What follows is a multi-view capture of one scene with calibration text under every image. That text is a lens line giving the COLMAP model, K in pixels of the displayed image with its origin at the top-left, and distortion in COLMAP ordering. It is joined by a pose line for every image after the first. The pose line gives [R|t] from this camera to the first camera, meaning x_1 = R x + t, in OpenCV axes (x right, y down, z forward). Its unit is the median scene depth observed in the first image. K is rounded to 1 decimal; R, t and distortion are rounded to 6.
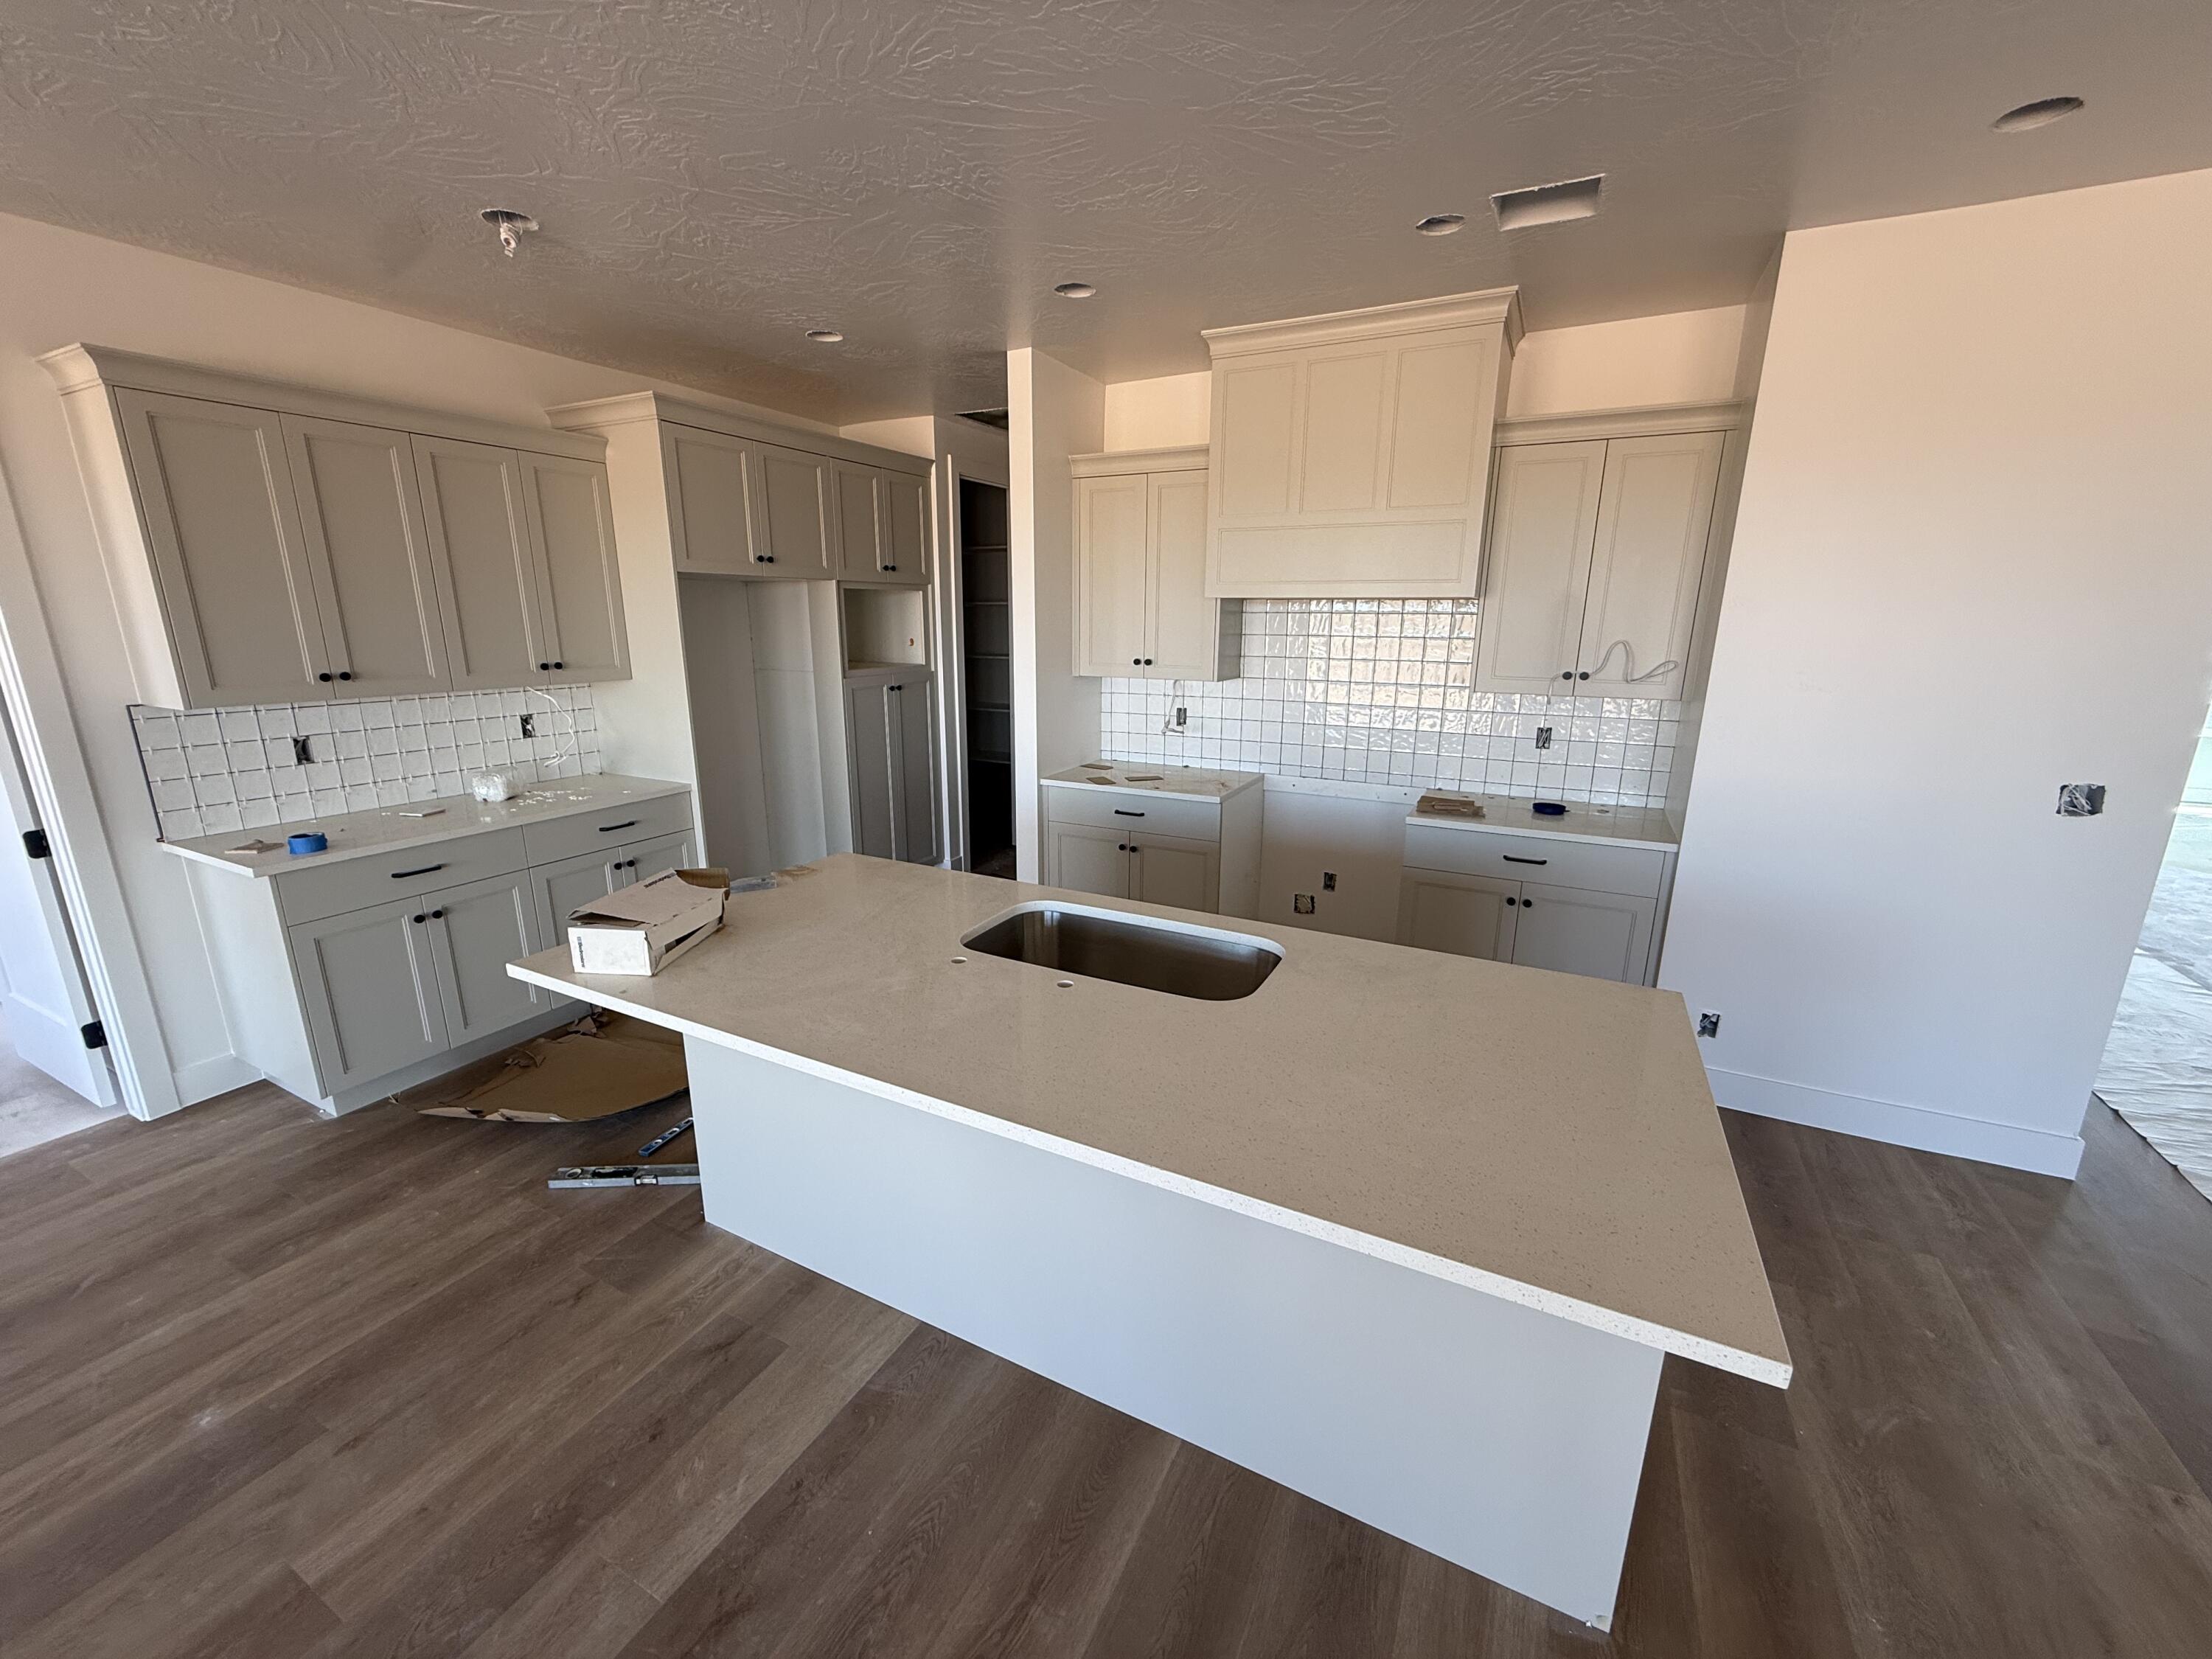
lens RADIAL K [[875.8, 0, 1098.5], [0, 875.8, 831.4], [0, 0, 1]] dist [-0.000189, -0.000110]
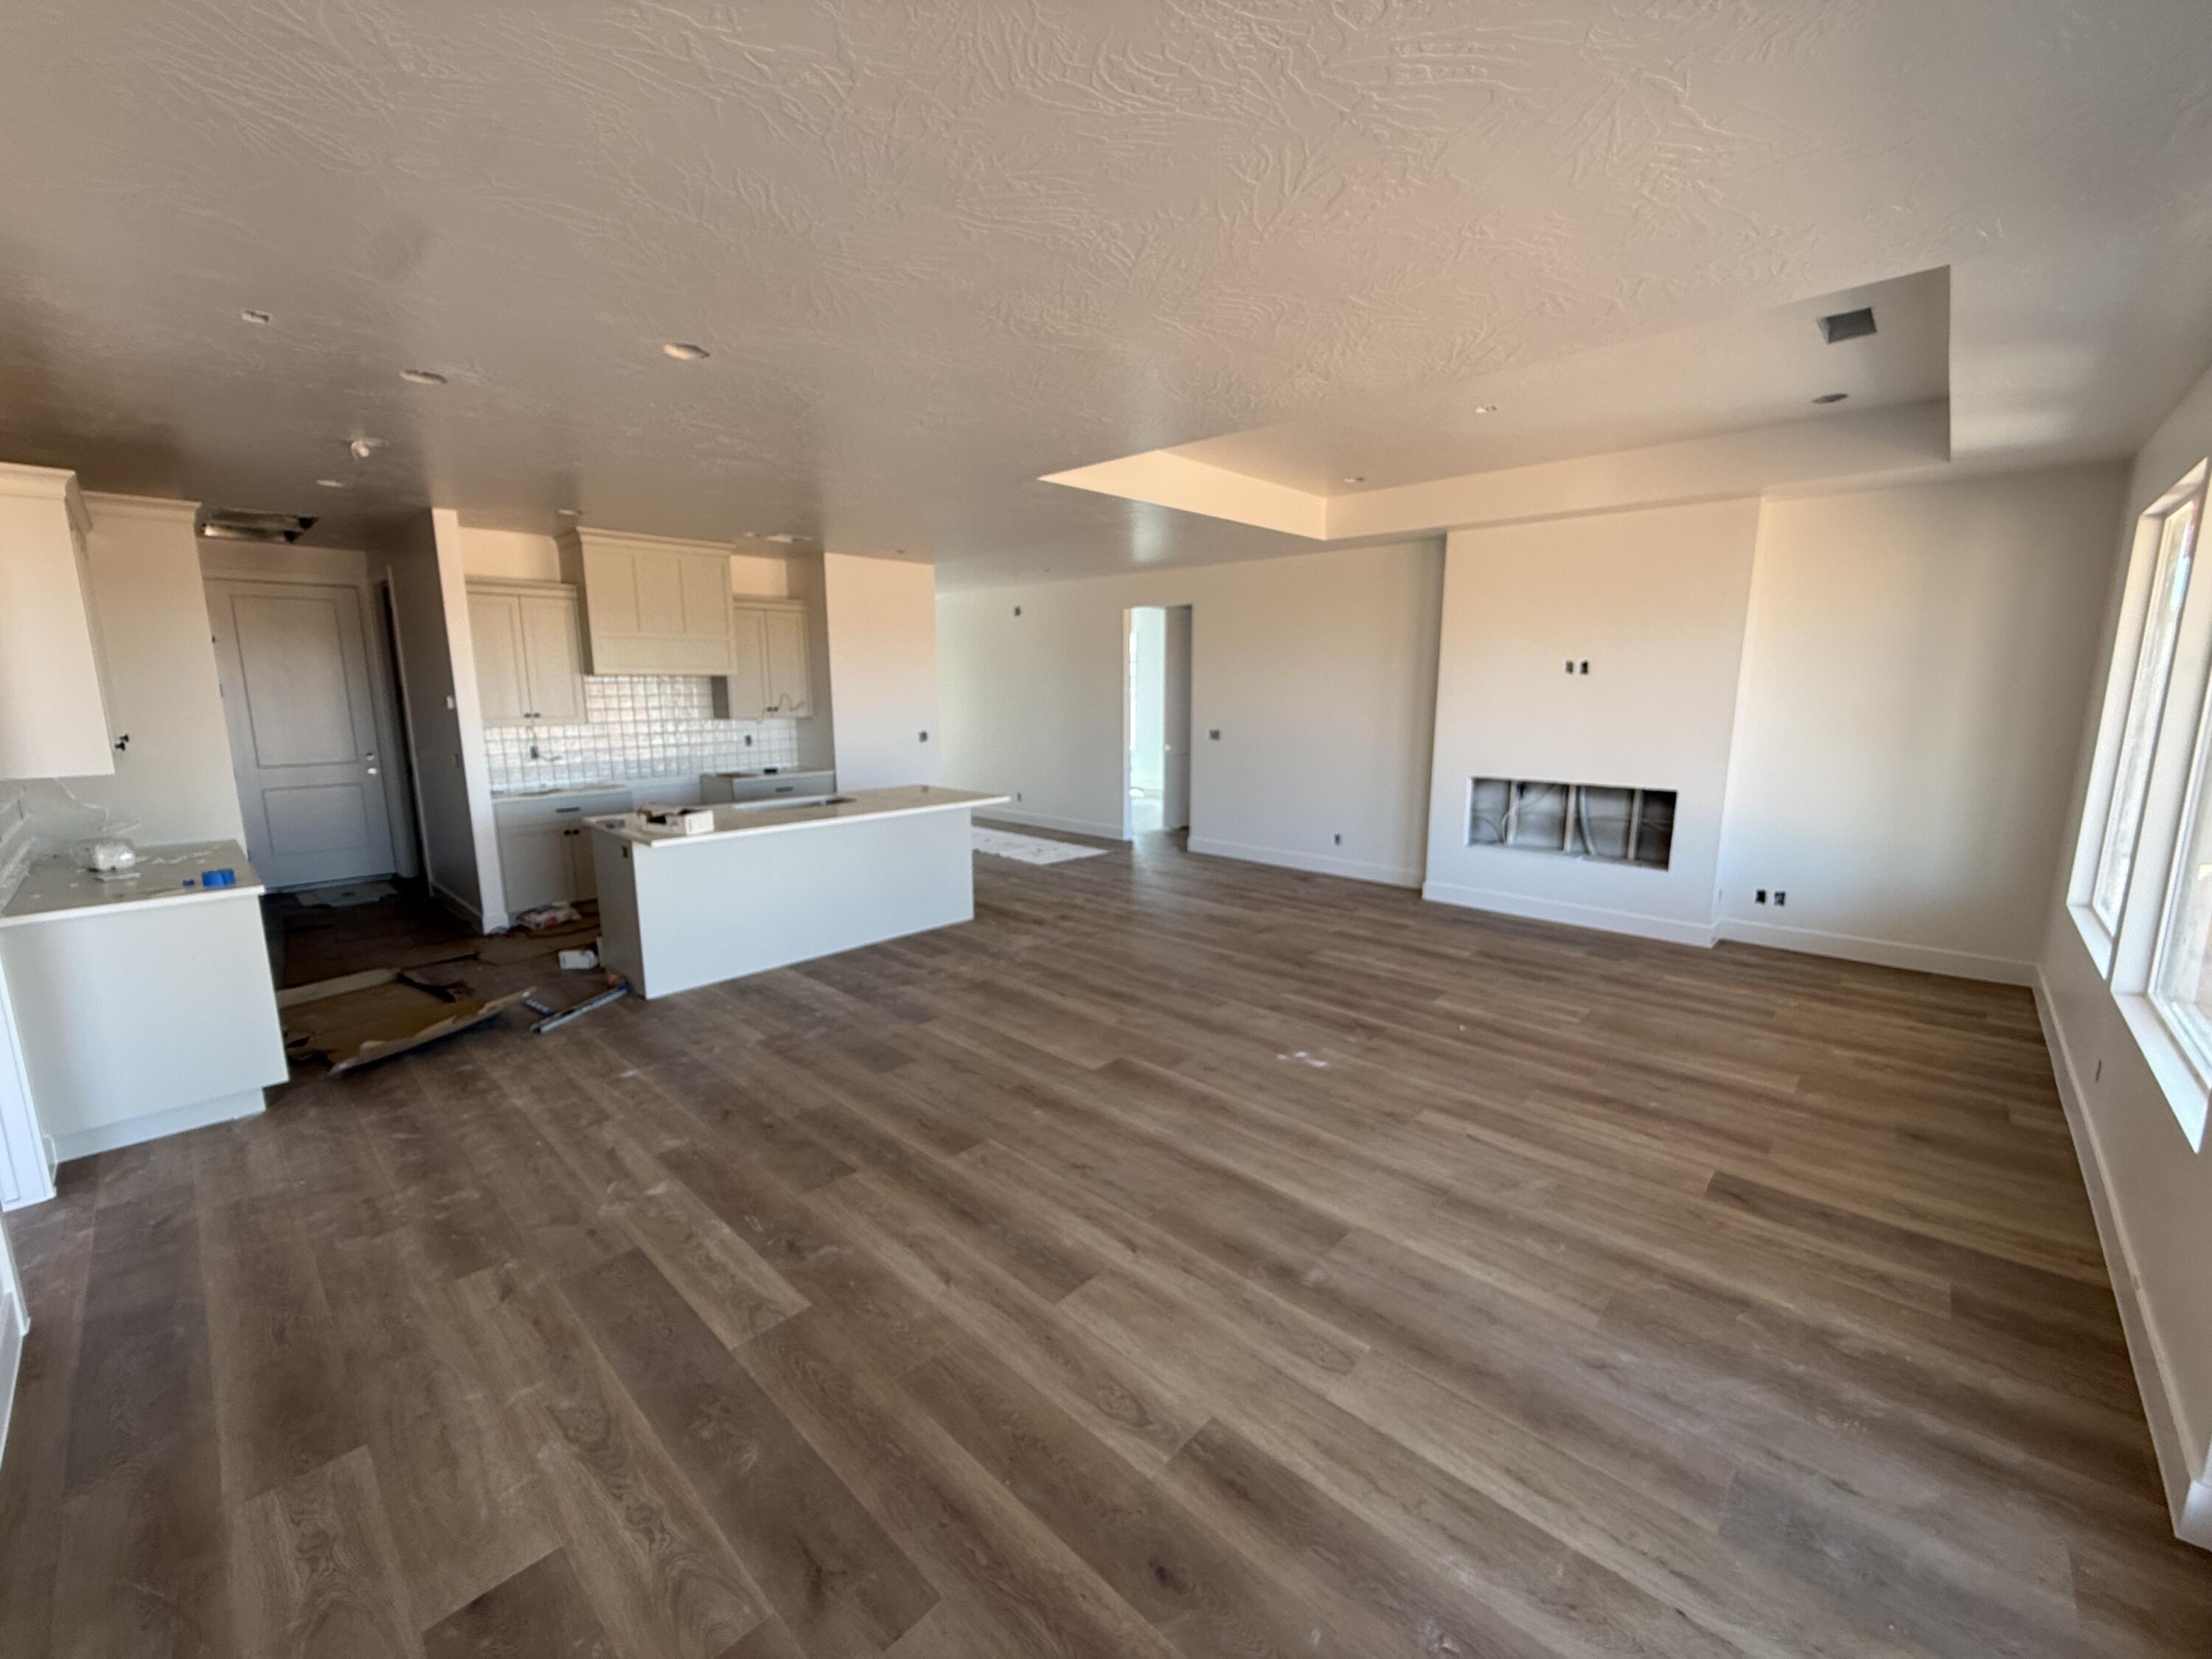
lens RADIAL K [[875.8, 0, 1098.5], [0, 875.8, 831.4], [0, 0, 1]] dist [-0.000189, -0.000110]
pose [[0.279700, -0.170231, 0.944875, -1.906988], [0.236842, 0.965974, 0.103923, 0.125802], [-0.930416, 0.194719, 0.310501, -0.576841]]
